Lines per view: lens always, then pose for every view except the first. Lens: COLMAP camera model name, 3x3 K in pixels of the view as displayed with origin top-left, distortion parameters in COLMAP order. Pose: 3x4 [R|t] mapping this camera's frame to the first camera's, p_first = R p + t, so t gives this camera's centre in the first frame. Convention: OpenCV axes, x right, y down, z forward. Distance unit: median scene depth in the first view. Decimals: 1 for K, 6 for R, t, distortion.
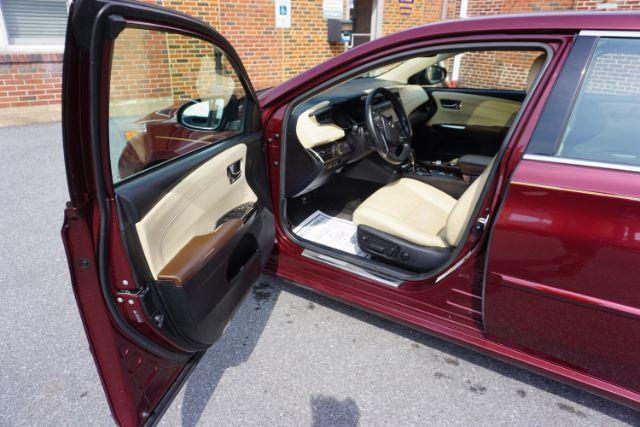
lens RADIAL K [[428.6, 0, 320.1], [0, 428.6, 215.2], [0, 0, 1]] dist [-0.042858, 0.032892]
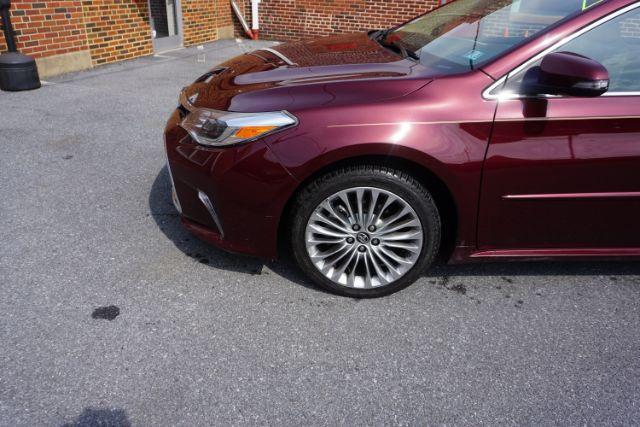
lens RADIAL K [[452.2, 0, 322.9], [0, 452.2, 210.6], [0, 0, 1]] dist [-0.027048, 0.005003]
pose [[0.810015, -0.254190, 0.528453, -0.249108], [0.213459, 0.967154, 0.138018, -0.047712], [-0.546178, 0.001006, 0.837669, 0.117296]]
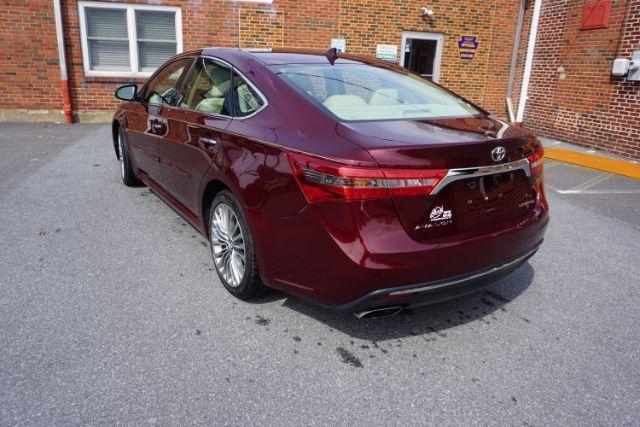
lens RADIAL K [[455.8, 0, 318.5], [0, 455.8, 217.1], [0, 0, 1]] dist [-0.049158, 0.020190]
pose [[0.914710, 0.143702, -0.377699, 0.413493], [-0.183962, 0.980251, -0.072565, 0.088708], [0.359812, 0.135858, 0.923081, -0.165049]]
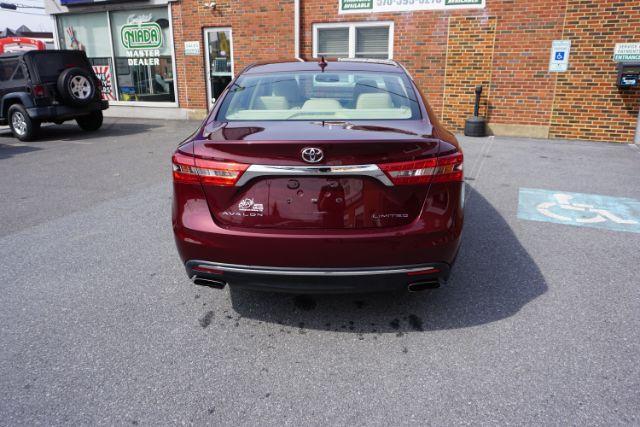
lens RADIAL K [[454.7, 0, 317.0], [0, 454.7, 218.6], [0, 0, 1]] dist [-0.046827, 0.025234]
pose [[0.486842, 0.253575, -0.835874, 0.648814], [-0.344410, 0.935135, 0.083091, 0.021882], [0.802724, 0.247432, 0.542597, -0.011525]]
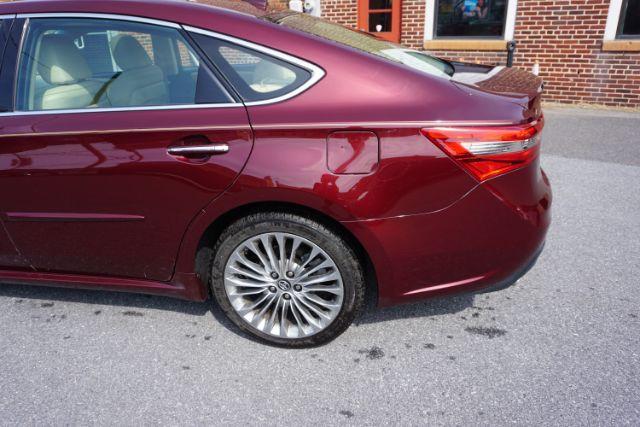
lens RADIAL K [[450.5, 0, 321.5], [0, 450.5, 211.4], [0, 0, 1]] dist [-0.041612, 0.020783]
pose [[0.919301, -0.191938, 0.343579, 0.158027], [0.197875, 0.980061, 0.018057, 0.055979], [-0.340194, 0.051386, 0.938950, -0.098326]]
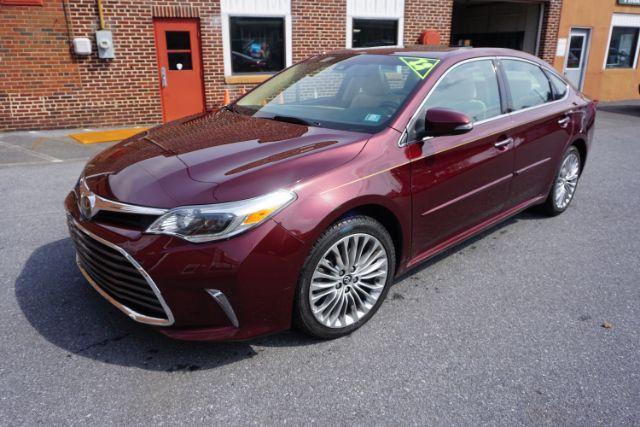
lens RADIAL K [[449.6, 0, 318.1], [0, 449.6, 211.5], [0, 0, 1]] dist [-0.032125, 0.010640]
pose [[0.265031, -0.338496, 0.902872, -0.355107], [0.398899, 0.890964, 0.216938, -0.103953], [-0.877860, 0.302659, 0.371159, 0.211813]]
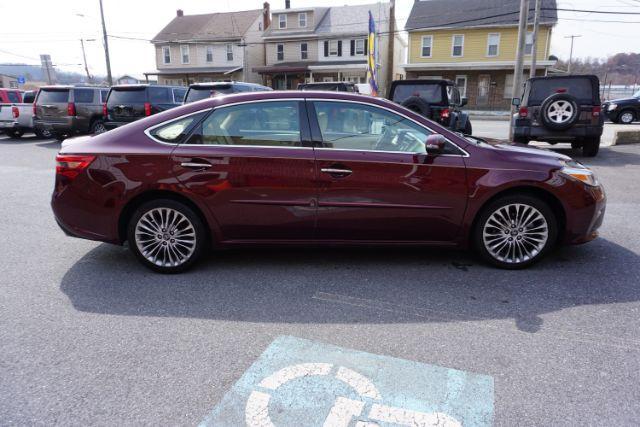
lens RADIAL K [[428.6, 0, 314.2], [0, 428.6, 212.4], [0, 0, 1]] dist [-0.042858, 0.032892]
pose [[-0.856378, 0.122991, -0.501488, 0.432599], [-0.222140, 0.788989, 0.572844, -0.300340], [0.466123, 0.601971, -0.648351, 0.679439]]
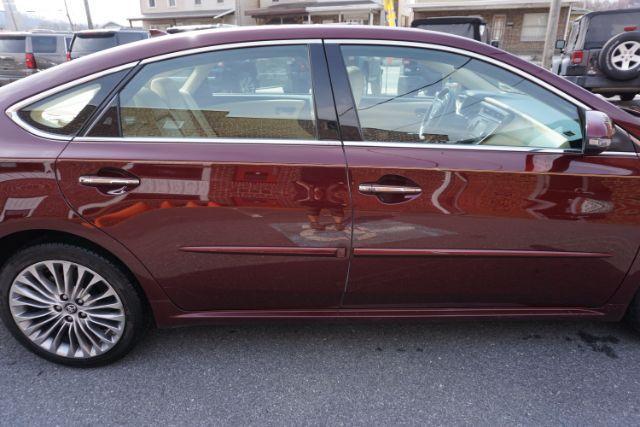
lens RADIAL K [[428.6, 0, 315.1], [0, 428.6, 211.6], [0, 0, 1]] dist [-0.042858, 0.032892]
pose [[-0.852575, 0.191853, -0.486115, 0.329821], [-0.212581, 0.722431, 0.657954, -0.215948], [0.477415, 0.664294, -0.575142, 0.497563]]
